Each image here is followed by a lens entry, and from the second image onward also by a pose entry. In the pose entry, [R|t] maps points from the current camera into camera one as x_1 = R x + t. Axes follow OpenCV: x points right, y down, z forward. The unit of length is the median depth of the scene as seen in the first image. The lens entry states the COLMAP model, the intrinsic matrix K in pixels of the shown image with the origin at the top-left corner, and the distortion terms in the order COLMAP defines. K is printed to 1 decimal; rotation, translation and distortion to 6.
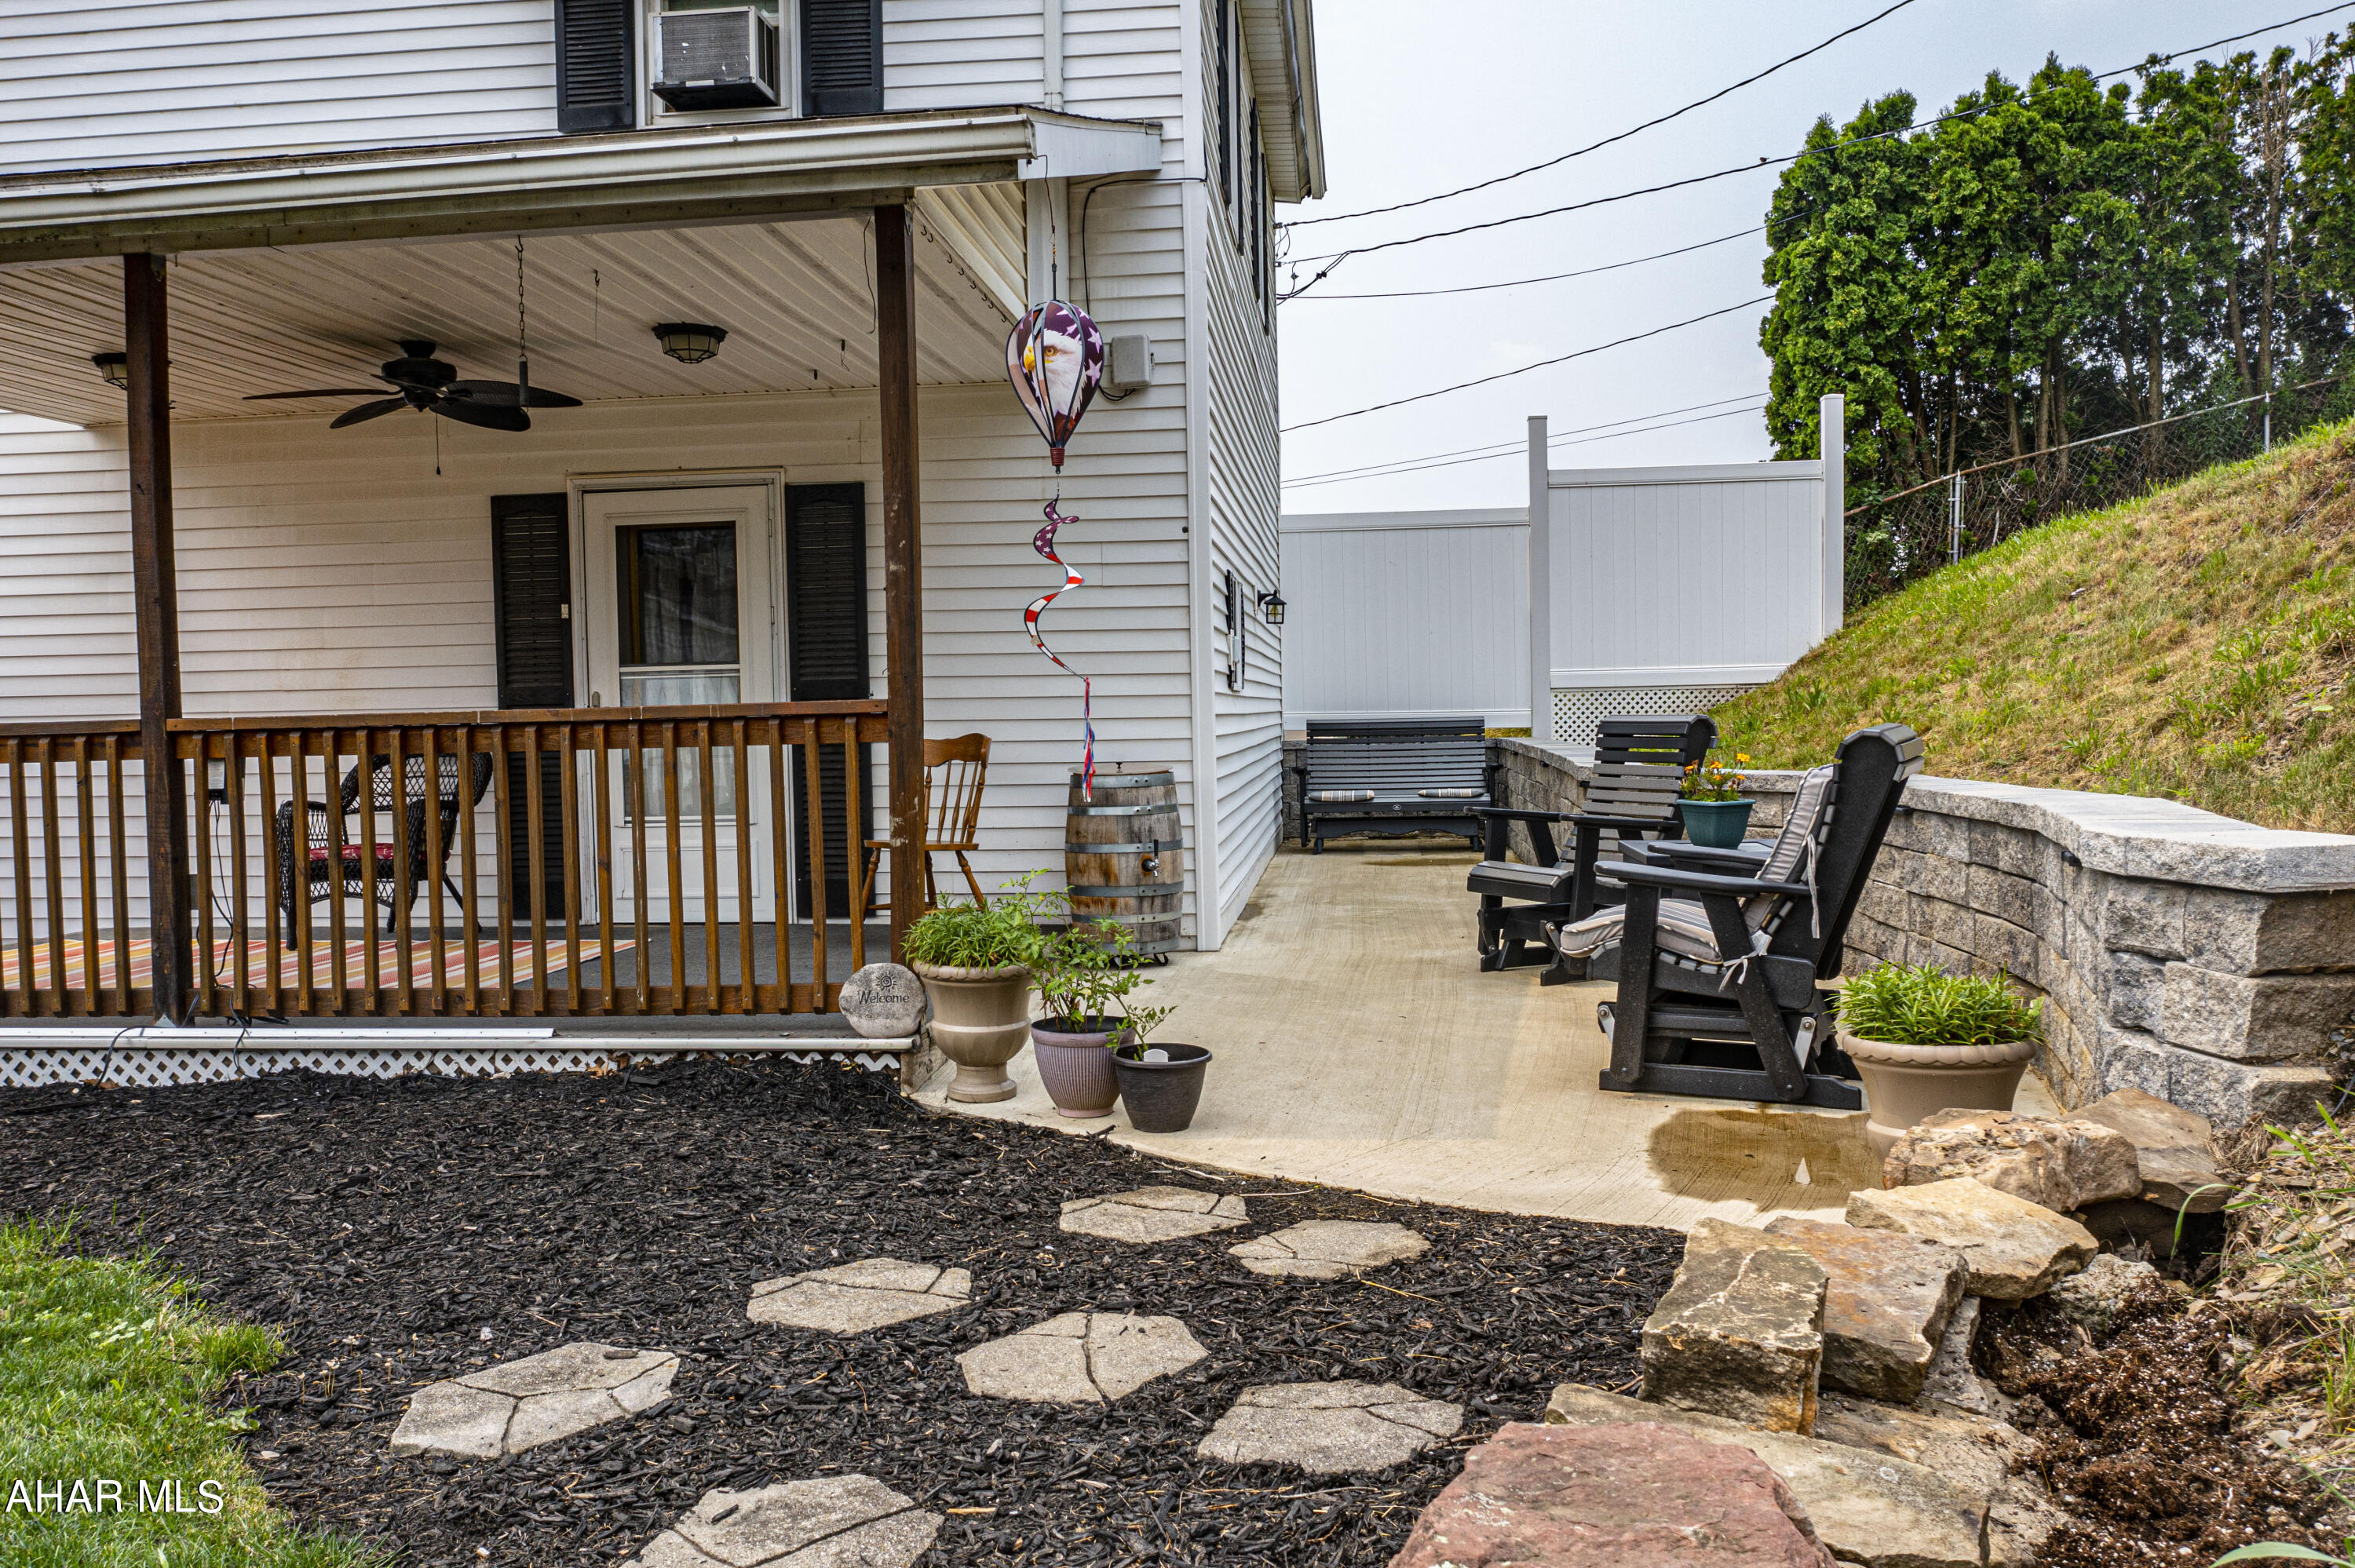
lens RADIAL K [[1827.6, 0, 1165.9], [0, 1827.6, 784.7], [0, 0, 1]] dist [-0.029664, 0.000730]
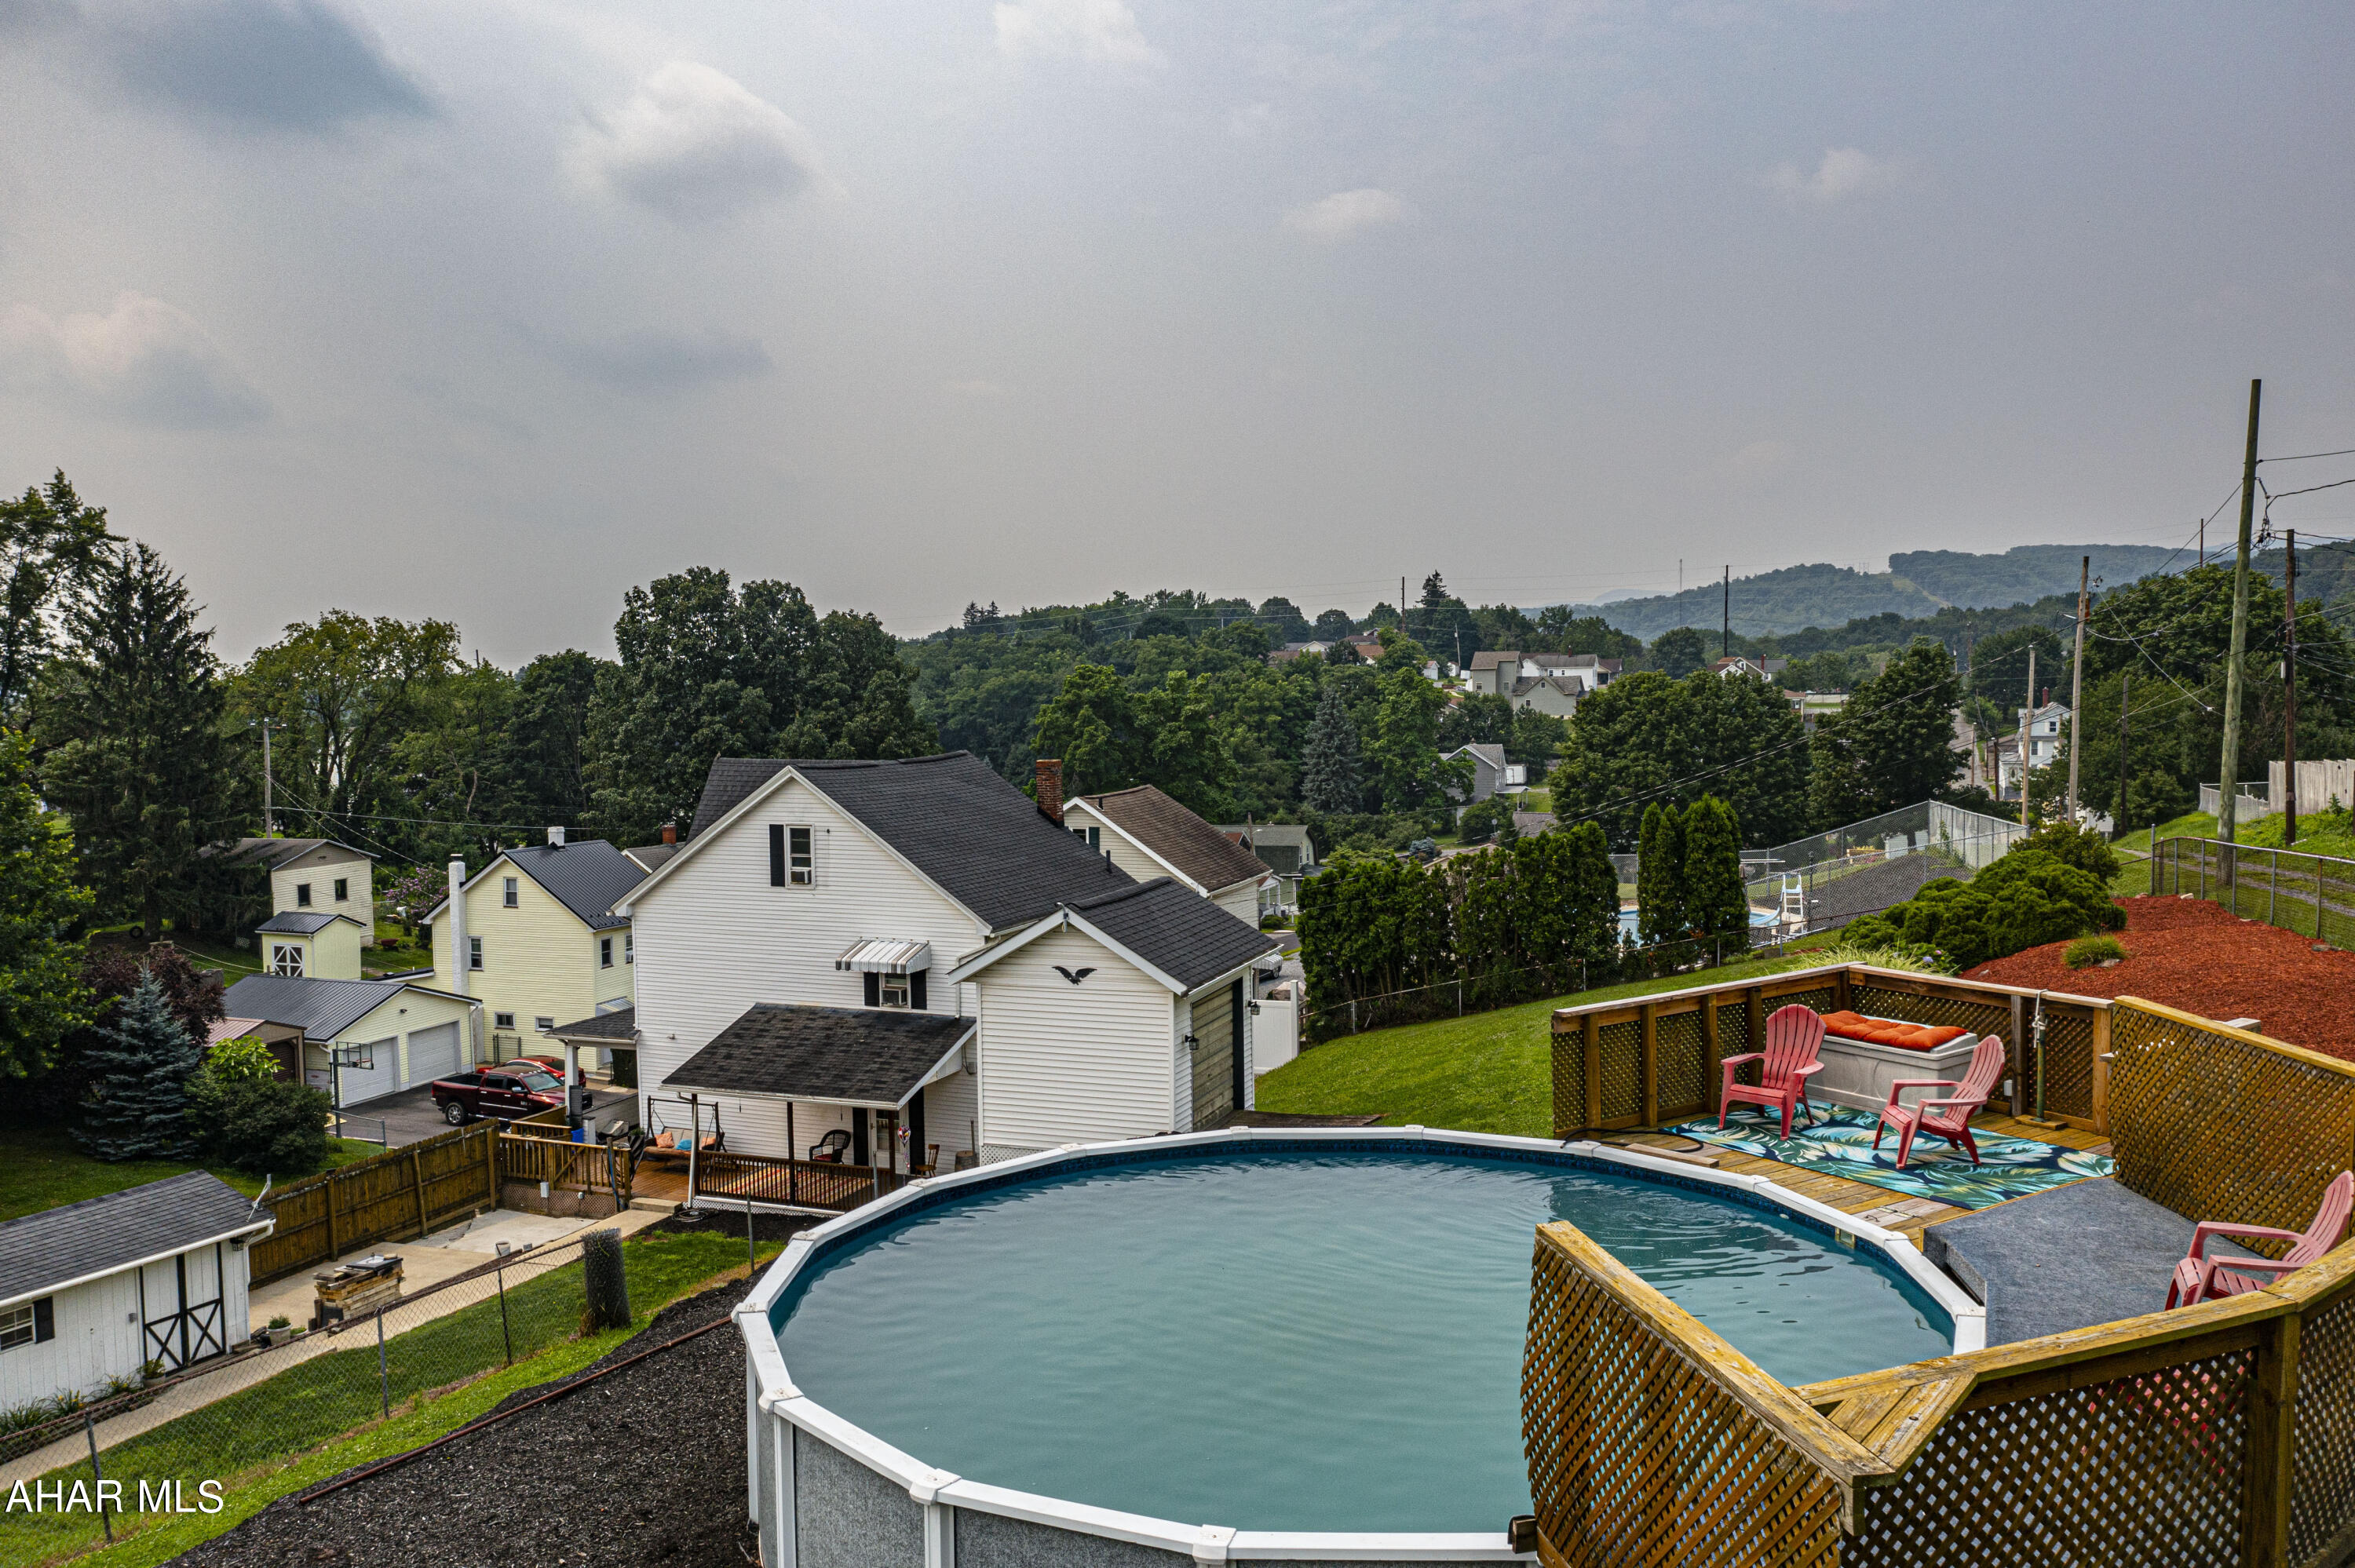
lens RADIAL K [[1827.6, 0, 1159.5], [0, 1827.6, 797.2], [0, 0, 1]] dist [-0.029664, 0.000730]
pose [[0.961467, 0.022525, -0.273995, 1.935602], [-0.013467, 0.999300, 0.034898, -1.230562], [0.274589, -0.029863, 0.961098, -3.815196]]
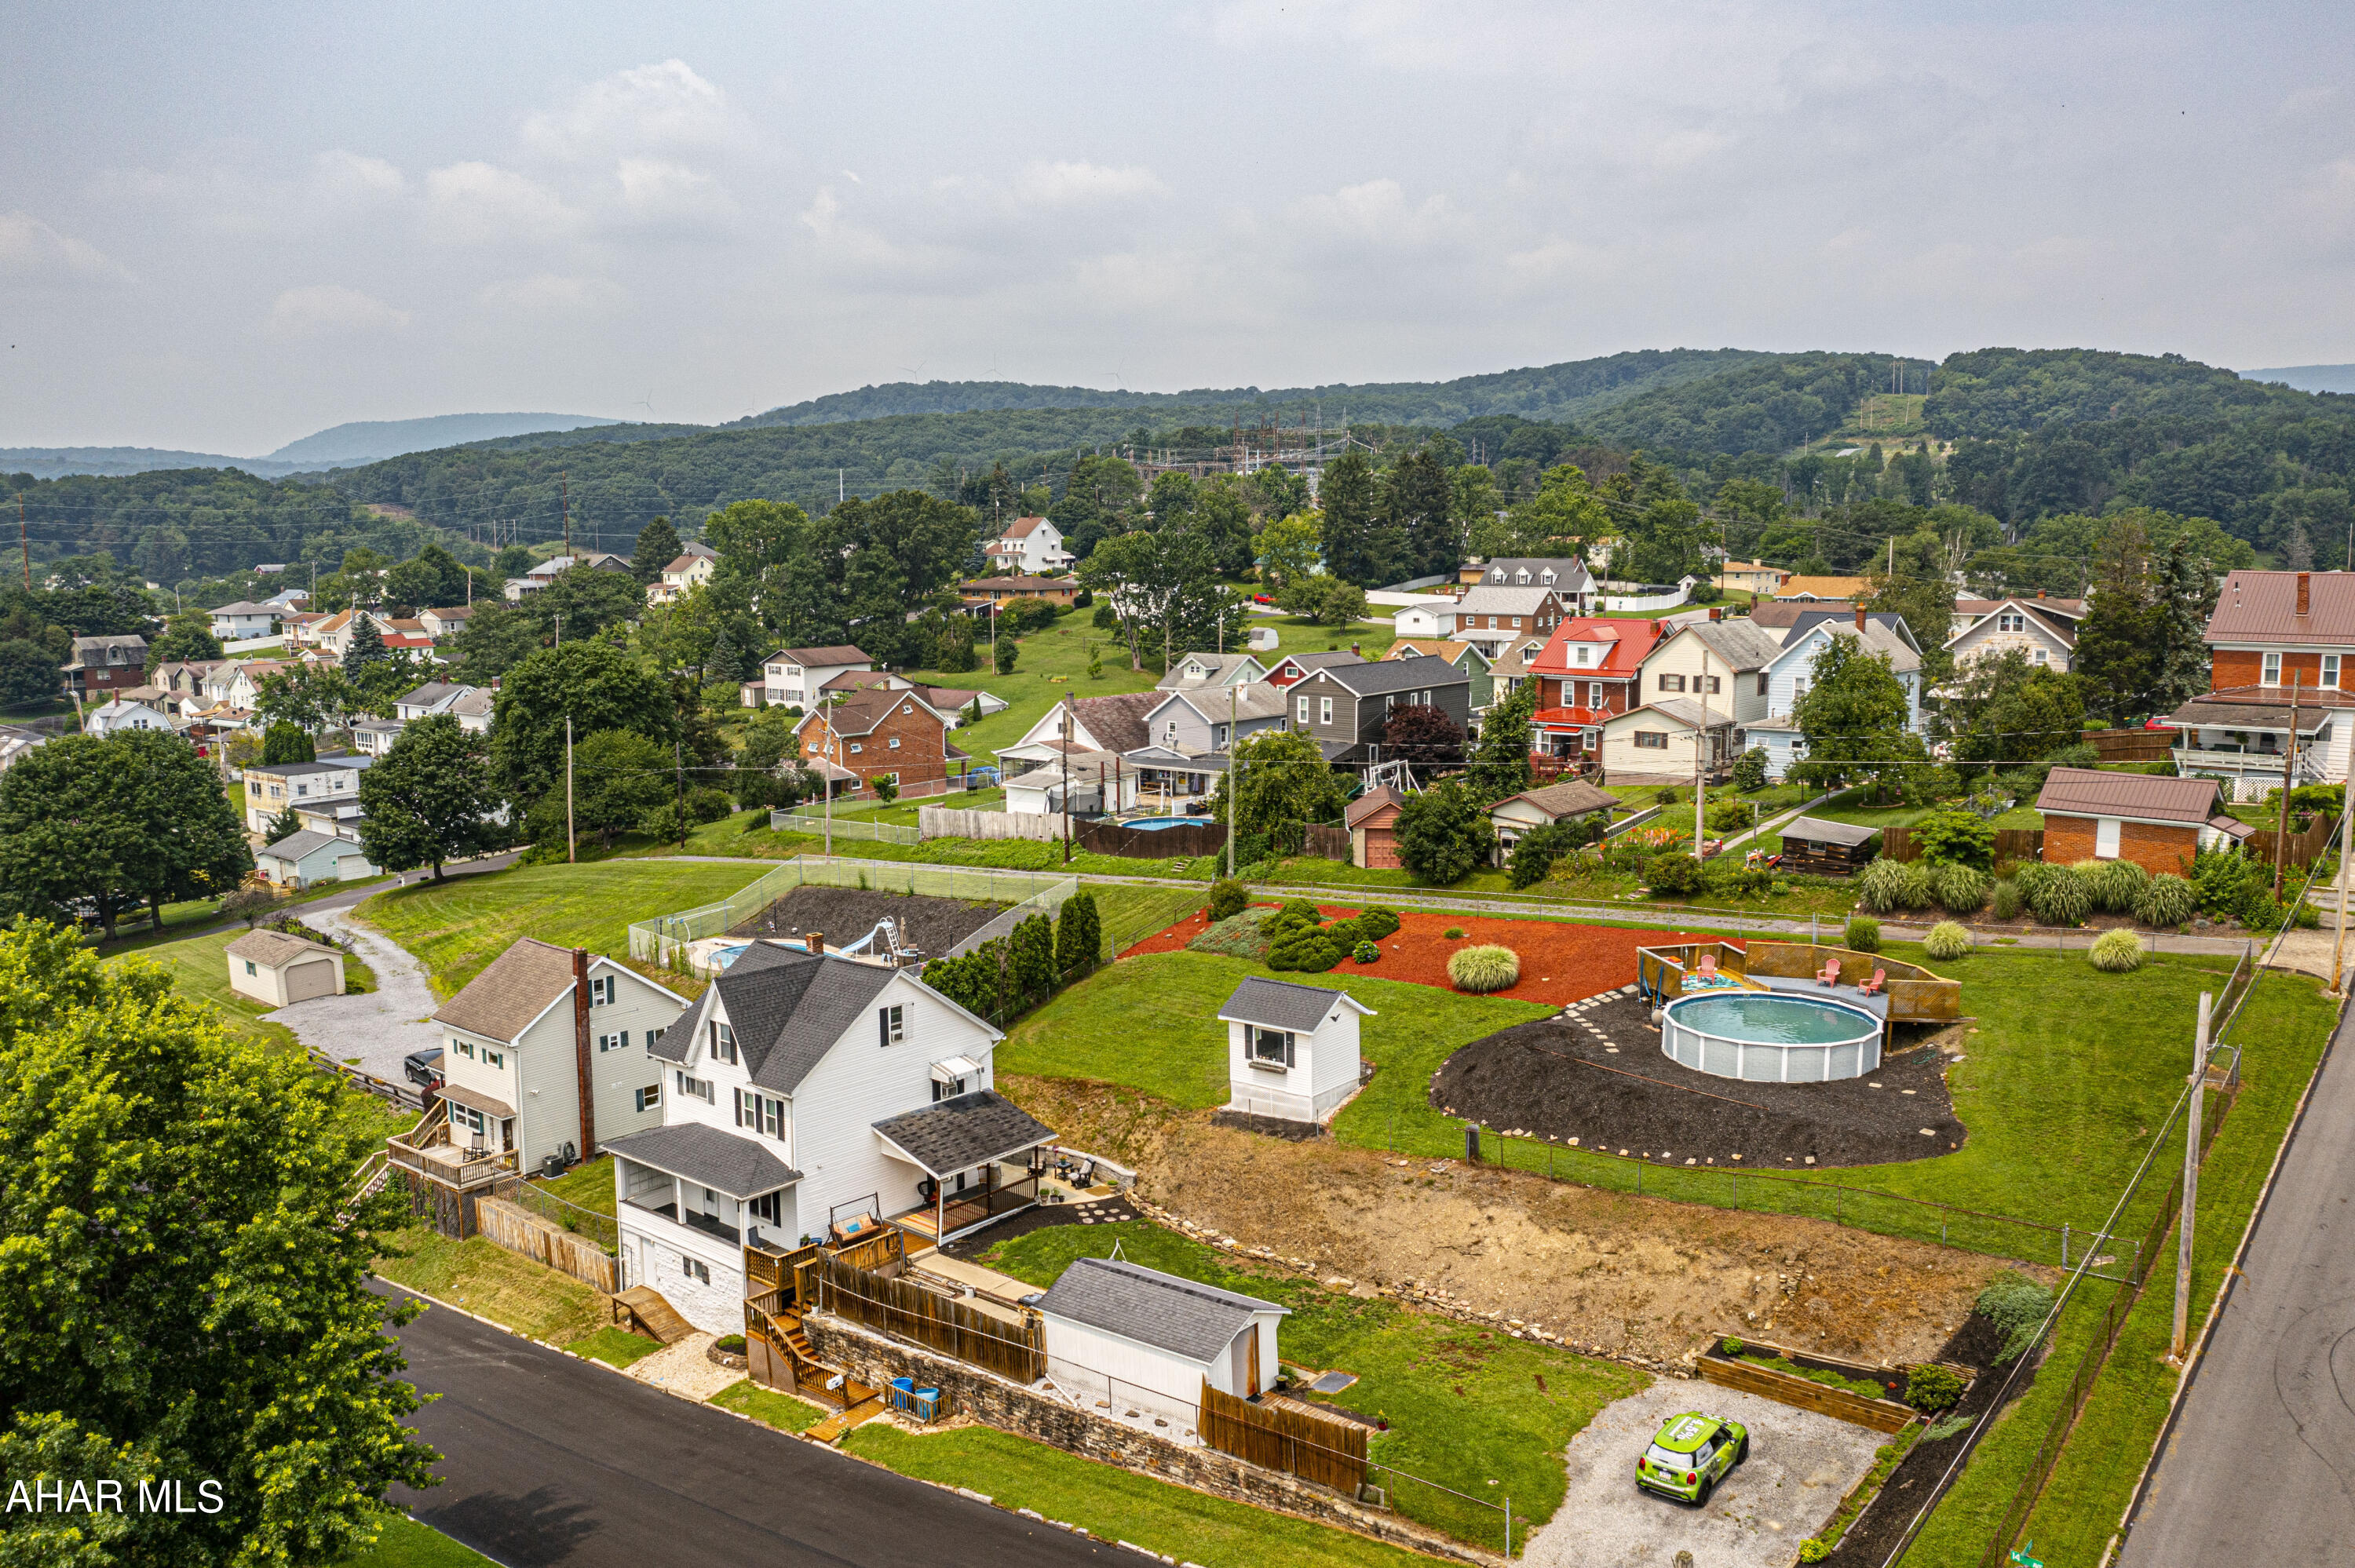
lens RADIAL K [[1827.6, 0, 1160.9], [0, 1827.6, 798.3], [0, 0, 1]] dist [-0.029664, 0.000730]
pose [[0.569419, -0.102358, 0.815650, -6.903275], [0.029692, 0.994131, 0.104027, -2.794173], [-0.821511, -0.035016, 0.569116, -4.825906]]
